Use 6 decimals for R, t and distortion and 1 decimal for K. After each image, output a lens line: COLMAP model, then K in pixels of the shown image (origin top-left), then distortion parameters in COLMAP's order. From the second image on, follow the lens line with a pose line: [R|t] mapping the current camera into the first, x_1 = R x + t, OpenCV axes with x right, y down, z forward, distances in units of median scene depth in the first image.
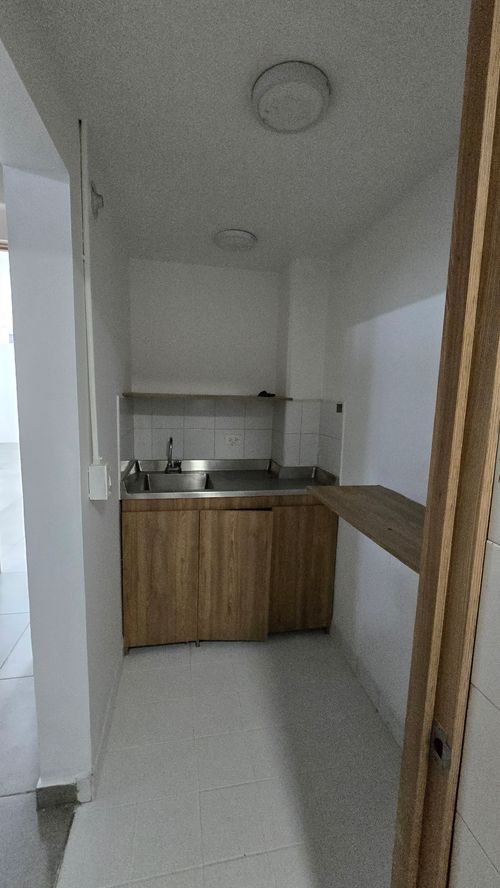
lens RADIAL K [[362.4, 0, 250.0], [0, 362.4, 444.0], [0, 0, 1]] dist [-0.001692, 0.000016]
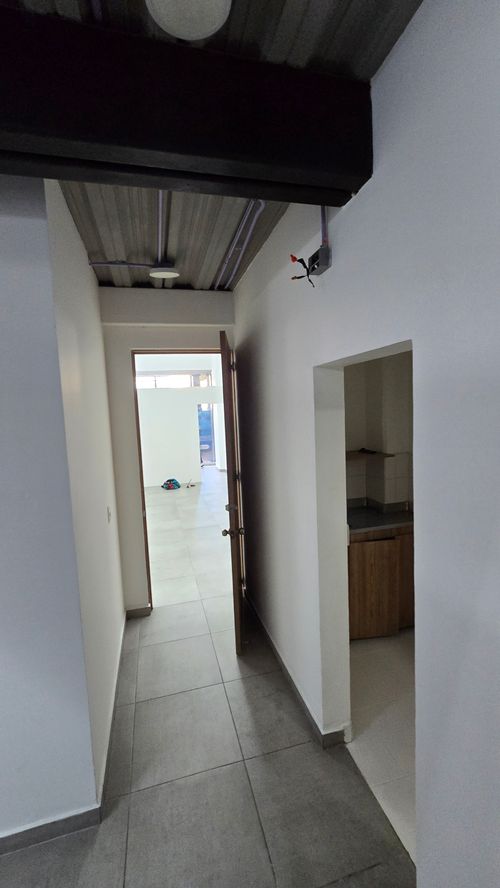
lens RADIAL K [[362.4, 0, 250.0], [0, 362.4, 444.0], [0, 0, 1]] dist [-0.001692, 0.000016]
pose [[0.995010, -0.074223, 0.066683, -0.564077], [0.077176, 0.996096, -0.042854, -0.163921], [-0.063242, 0.047786, 0.996854, -0.375404]]
